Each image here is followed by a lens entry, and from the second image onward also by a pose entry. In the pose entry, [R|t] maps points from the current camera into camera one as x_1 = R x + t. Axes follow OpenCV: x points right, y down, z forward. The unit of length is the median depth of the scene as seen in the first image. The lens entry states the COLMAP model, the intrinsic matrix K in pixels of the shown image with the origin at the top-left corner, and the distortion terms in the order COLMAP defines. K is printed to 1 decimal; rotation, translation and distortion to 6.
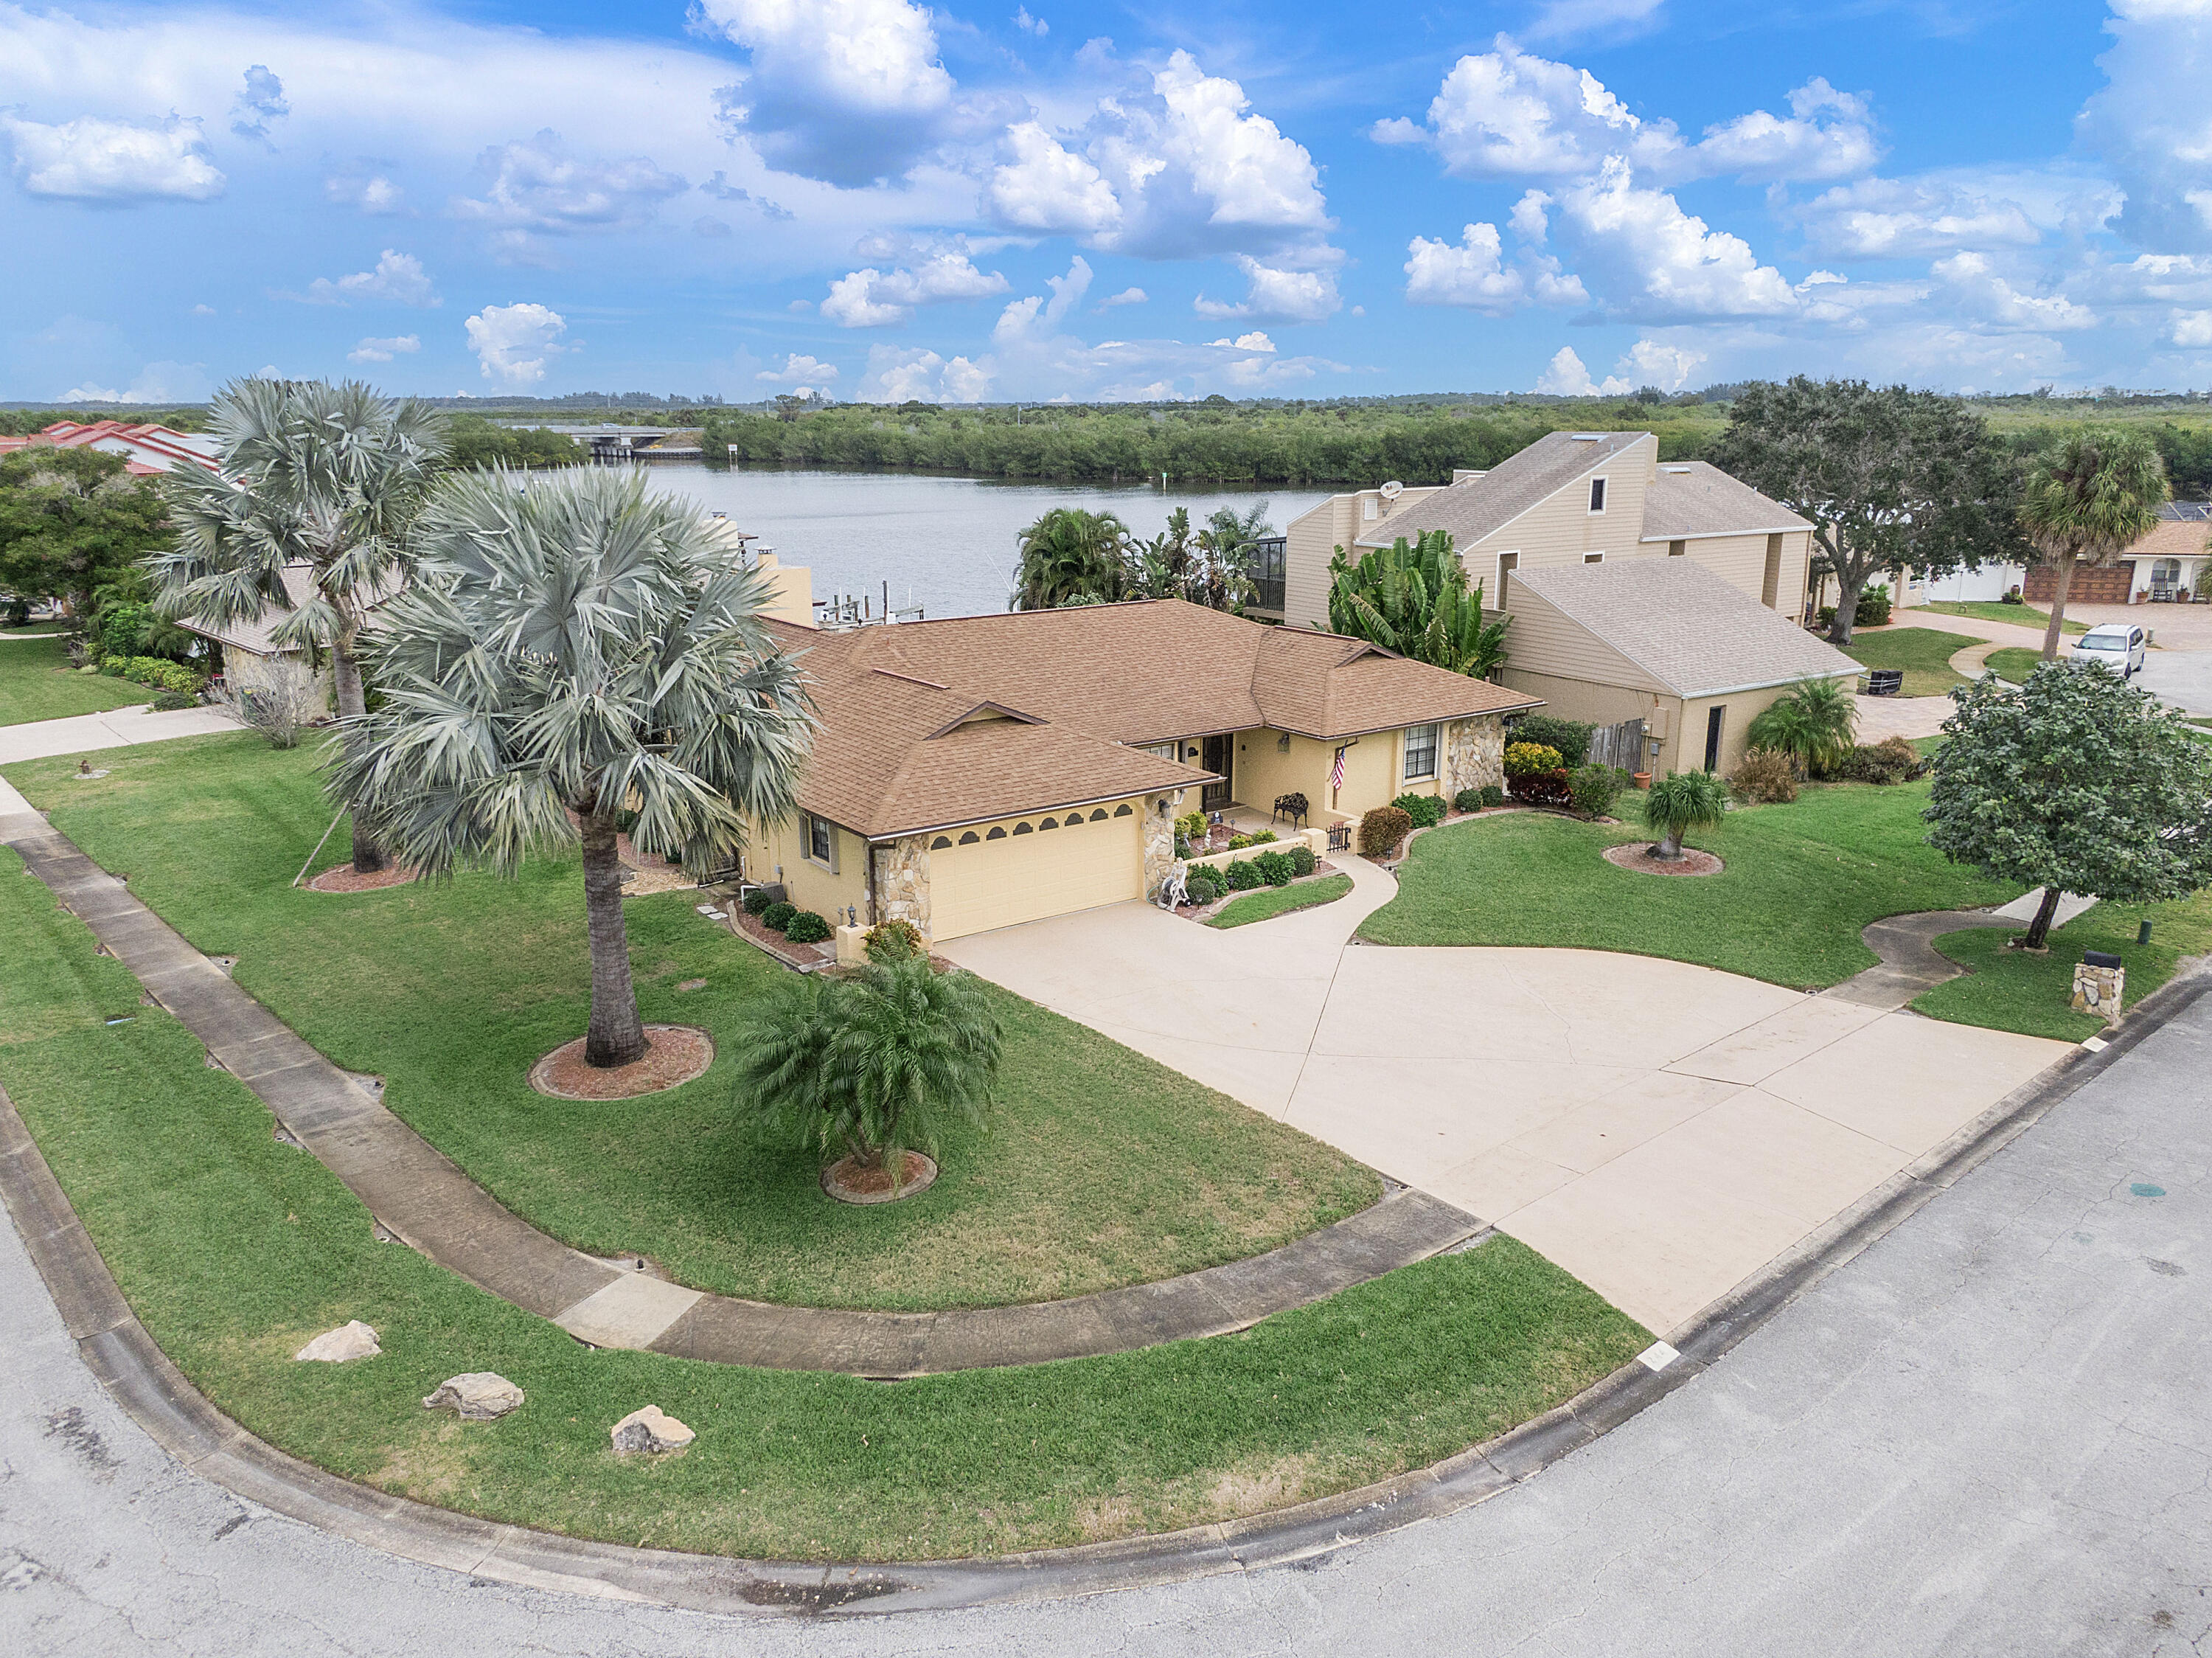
lens RADIAL K [[1596.3, 0, 1101.2], [0, 1596.3, 829.6], [0, 0, 1]] dist [0.042737, -0.061591]
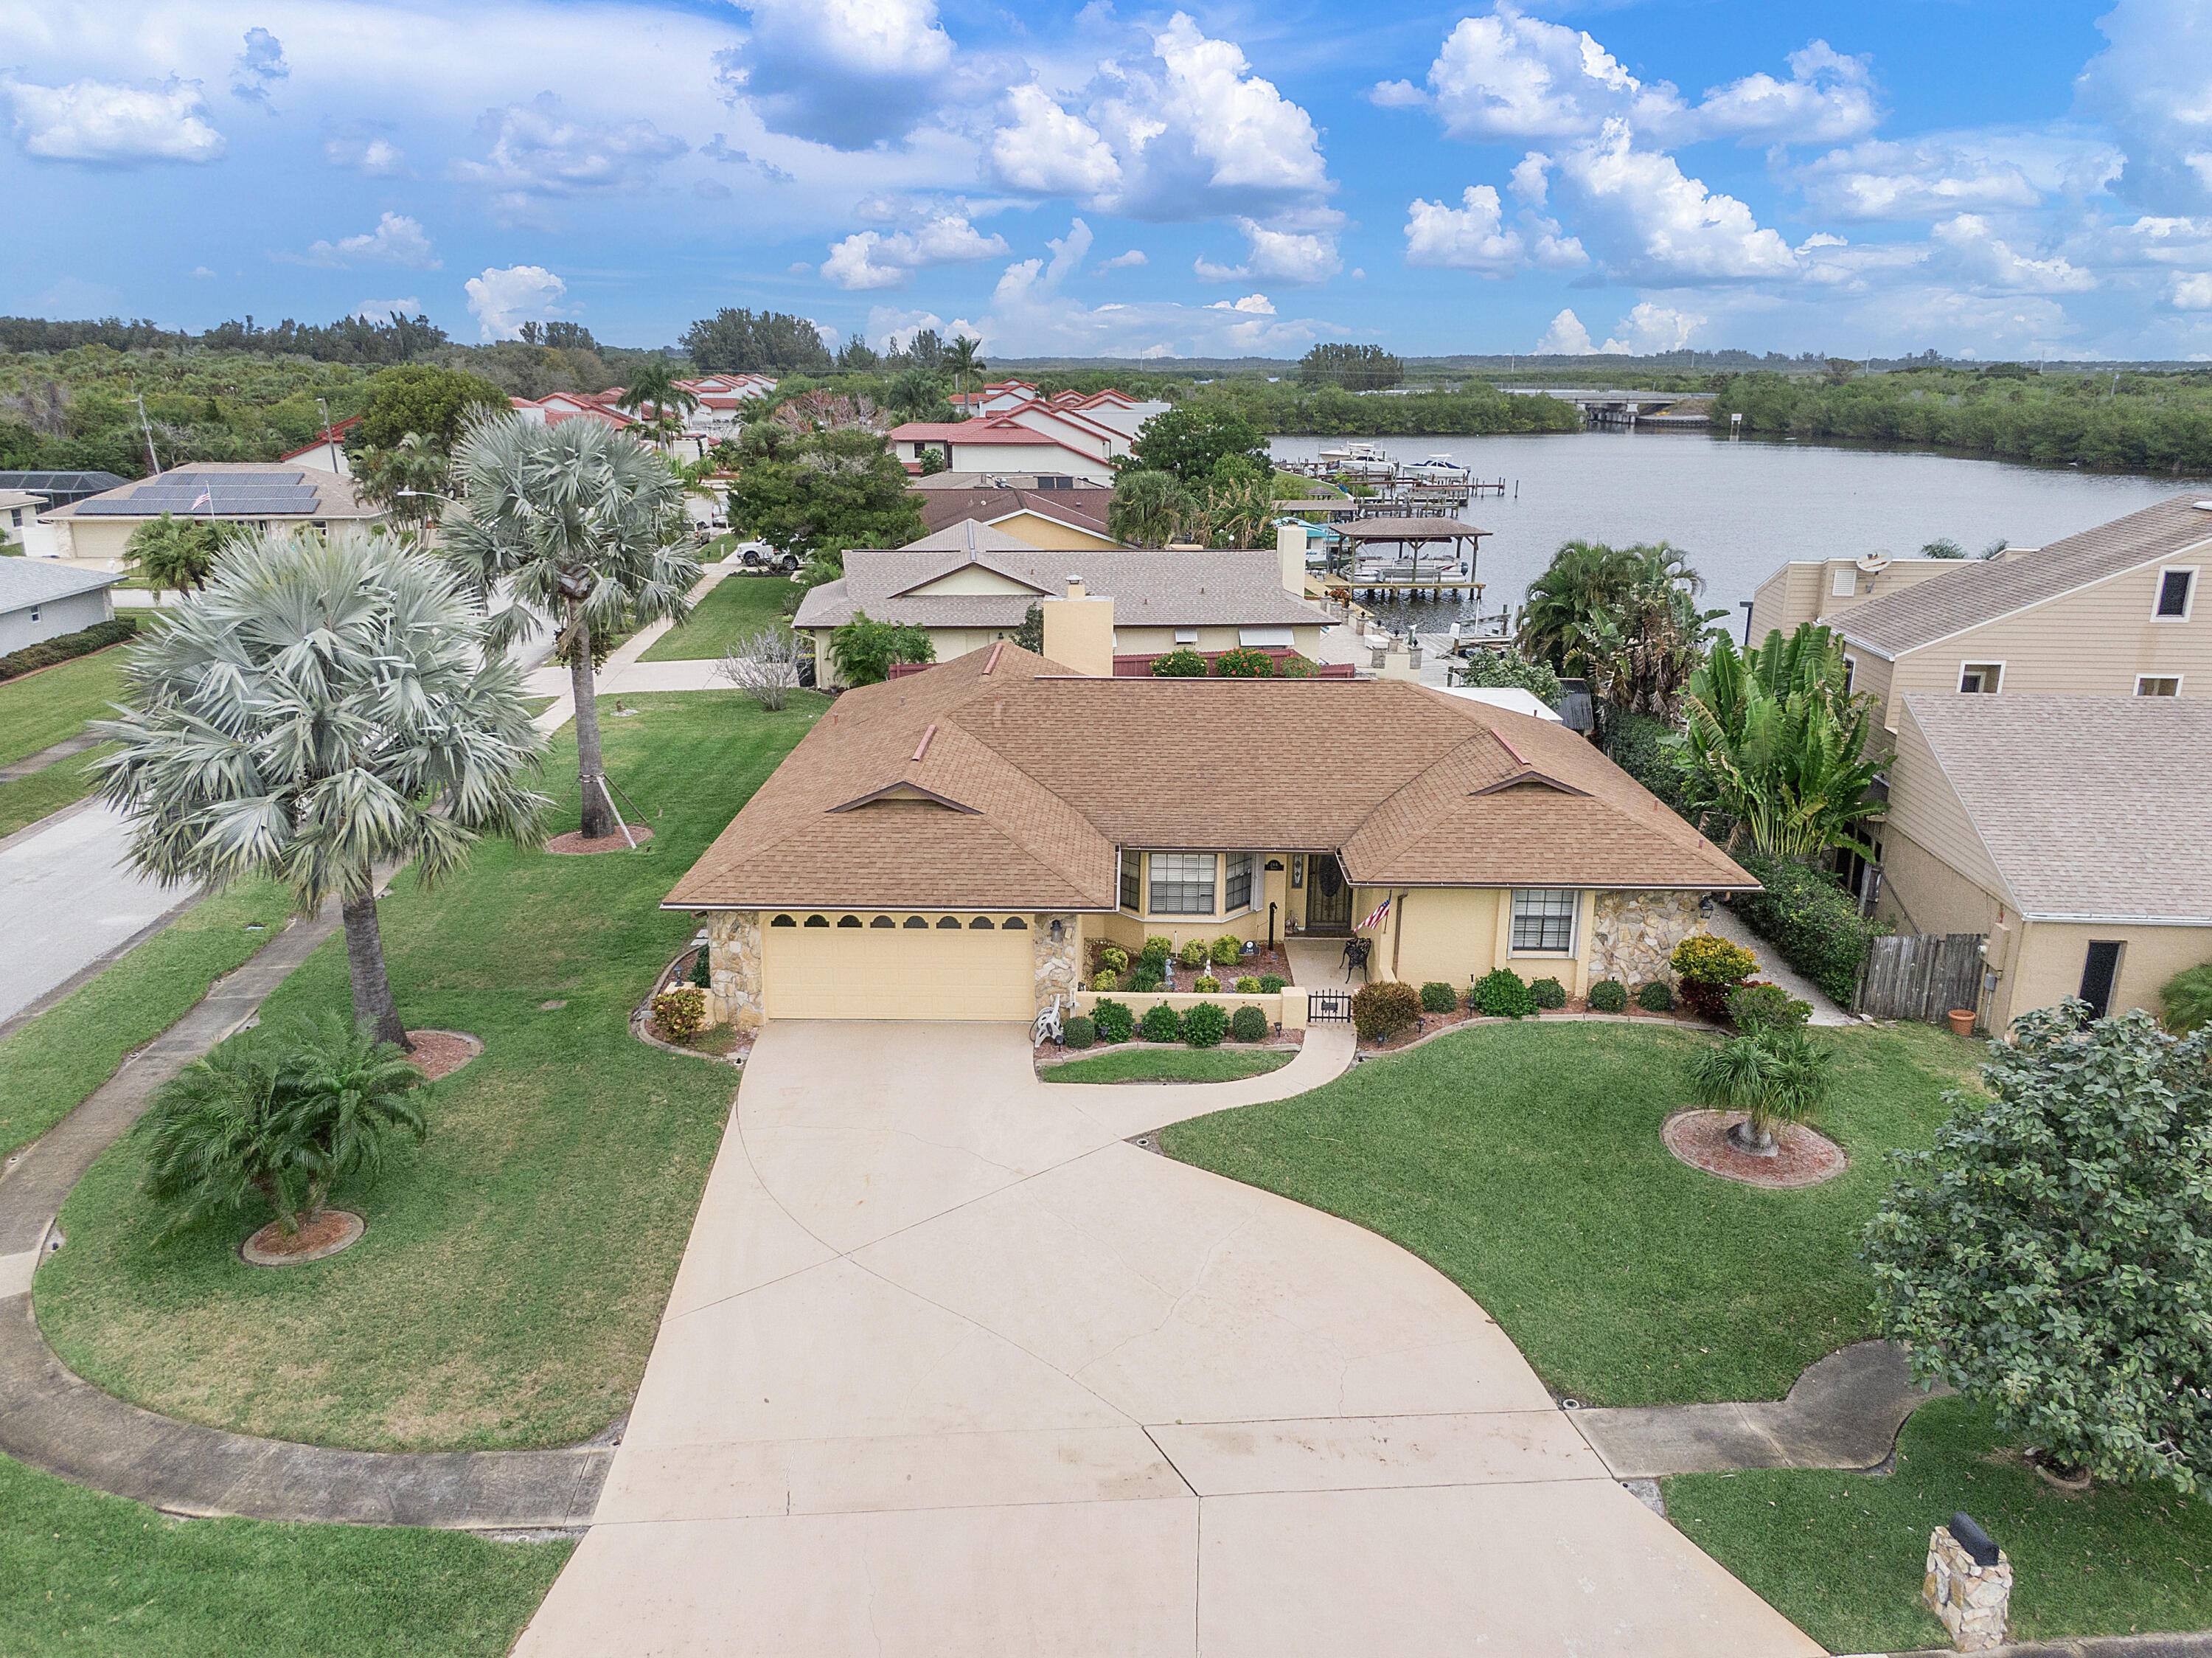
lens RADIAL K [[1596.3, 0, 1102.1], [0, 1596.3, 823.7], [0, 0, 1]] dist [0.042737, -0.061591]
pose [[0.802990, 0.172260, -0.570556, 0.541622], [-0.159854, 0.984493, 0.072258, -0.136659], [0.574156, 0.033183, 0.818074, 0.276609]]
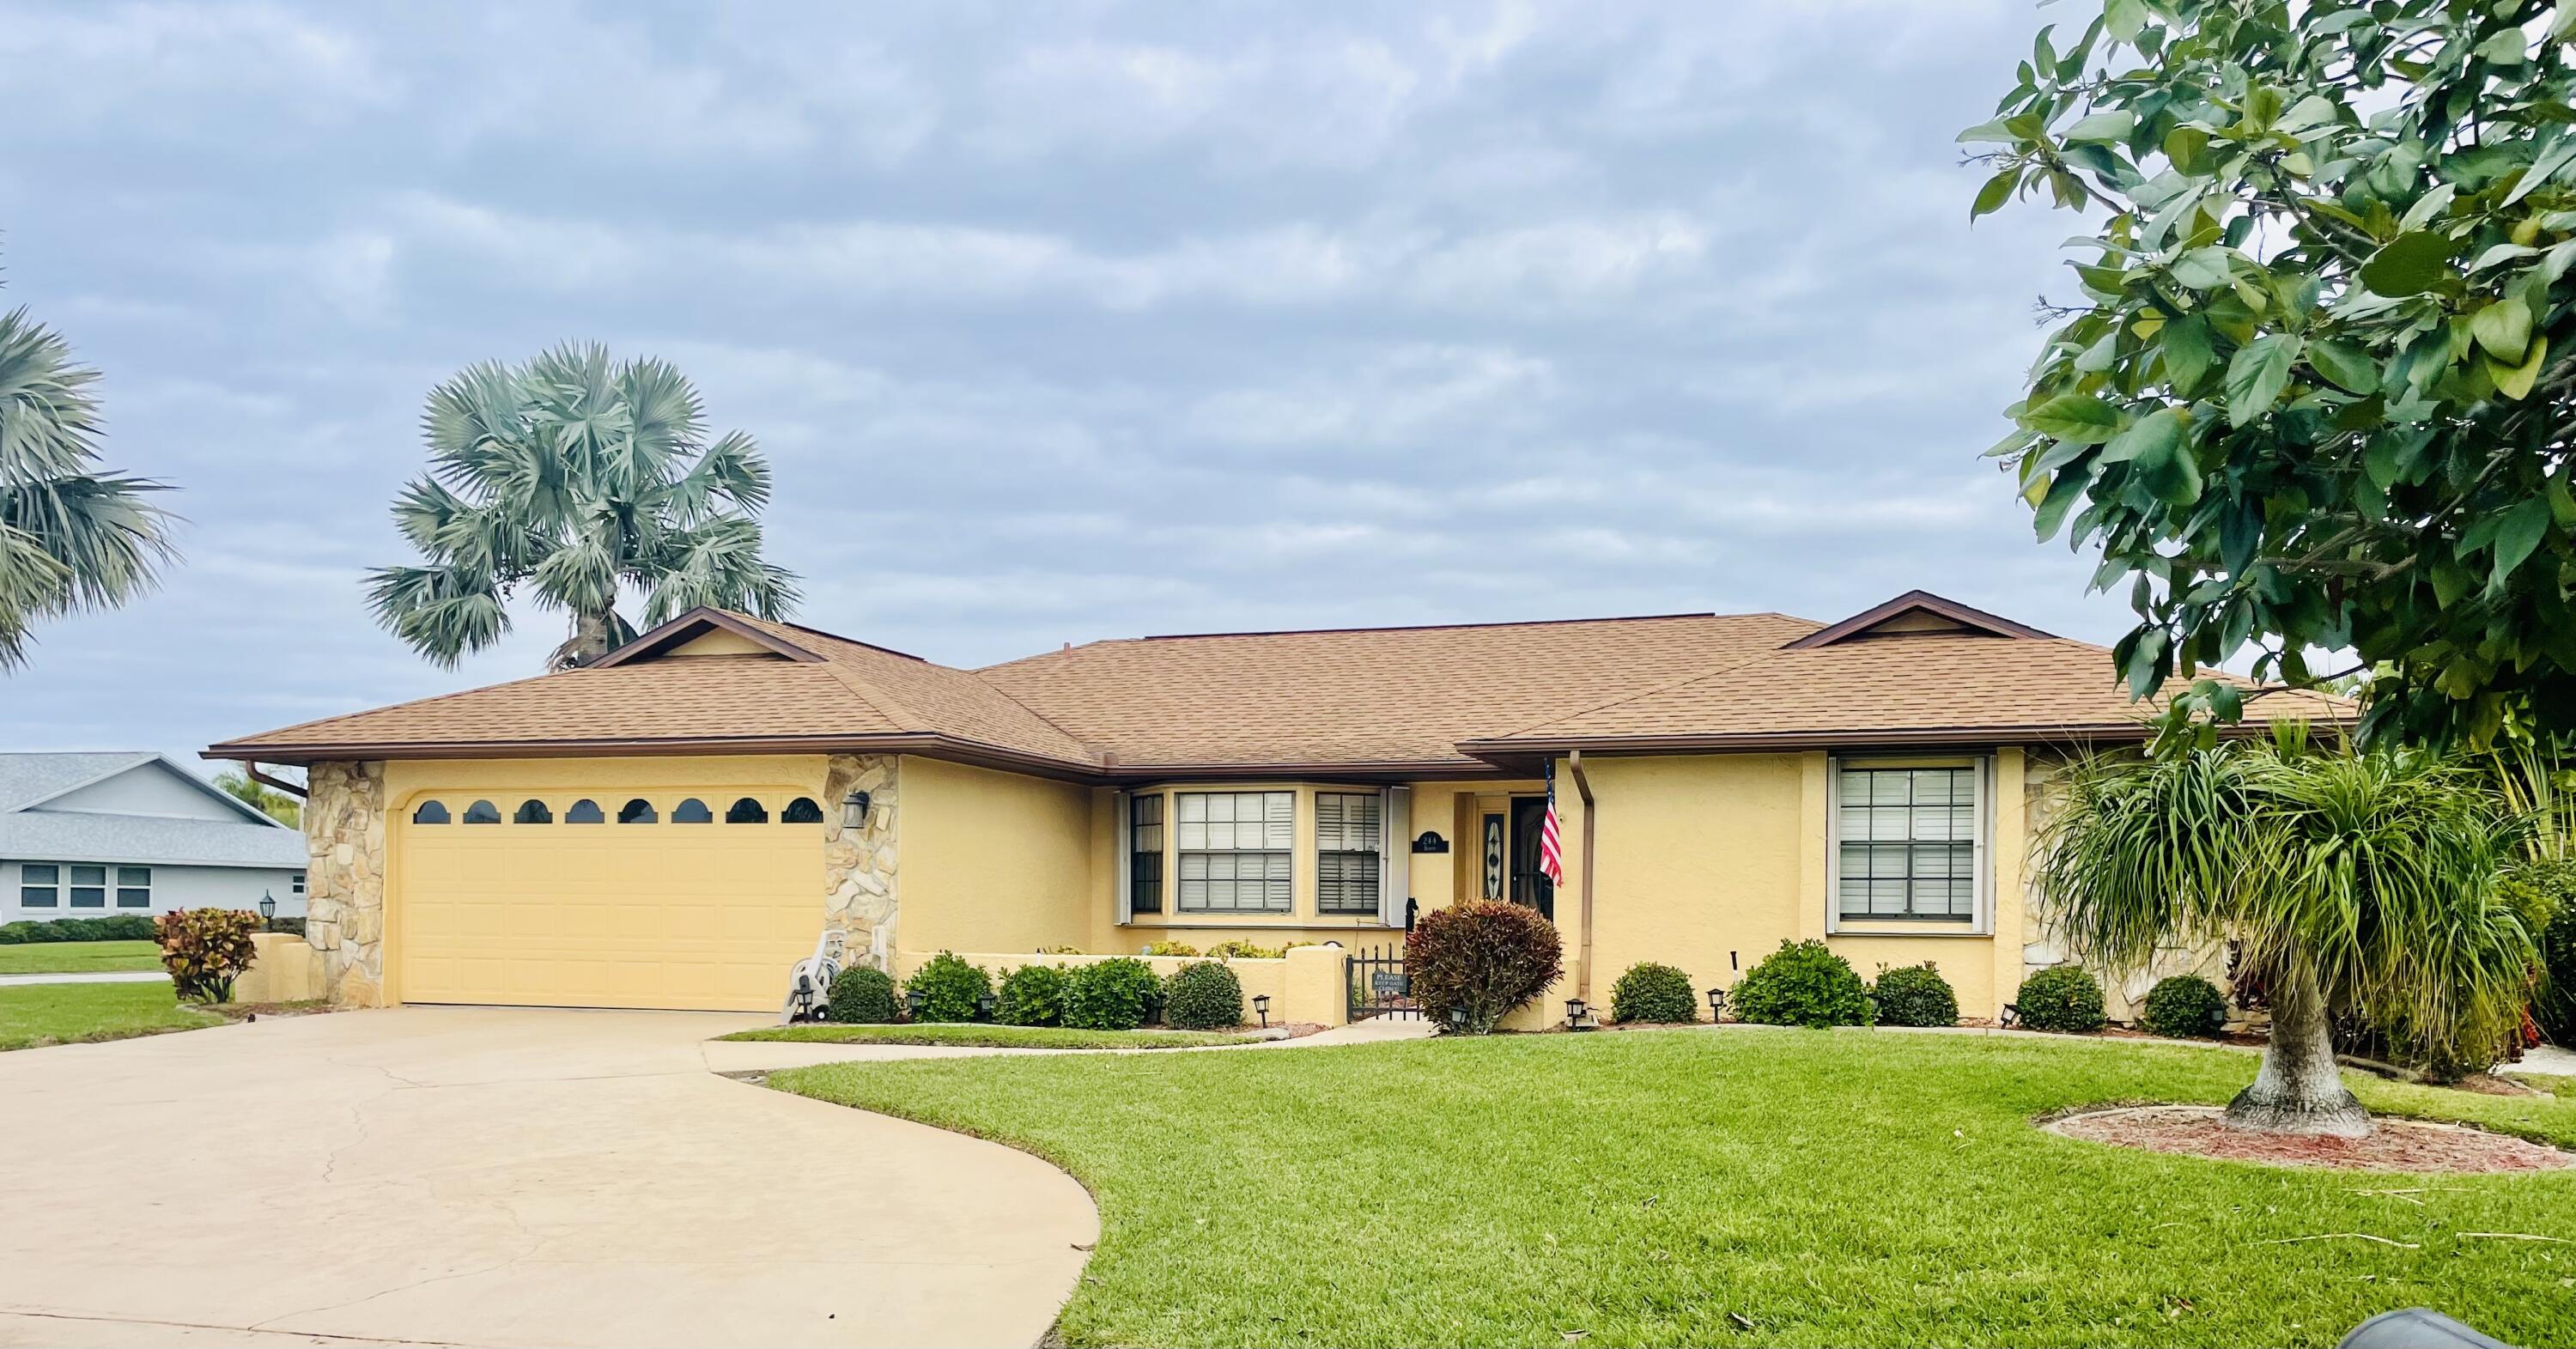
lens RADIAL K [[1945.0, 0, 1283.5], [0, 1945.0, 912.6], [0, 0, 1]] dist [0.031994, -0.002175]
pose [[0.597550, 0.012500, -0.801734, 0.538536], [-0.215285, 0.965666, -0.145400, 0.066841], [0.772390, 0.259486, 0.579725, 0.758914]]
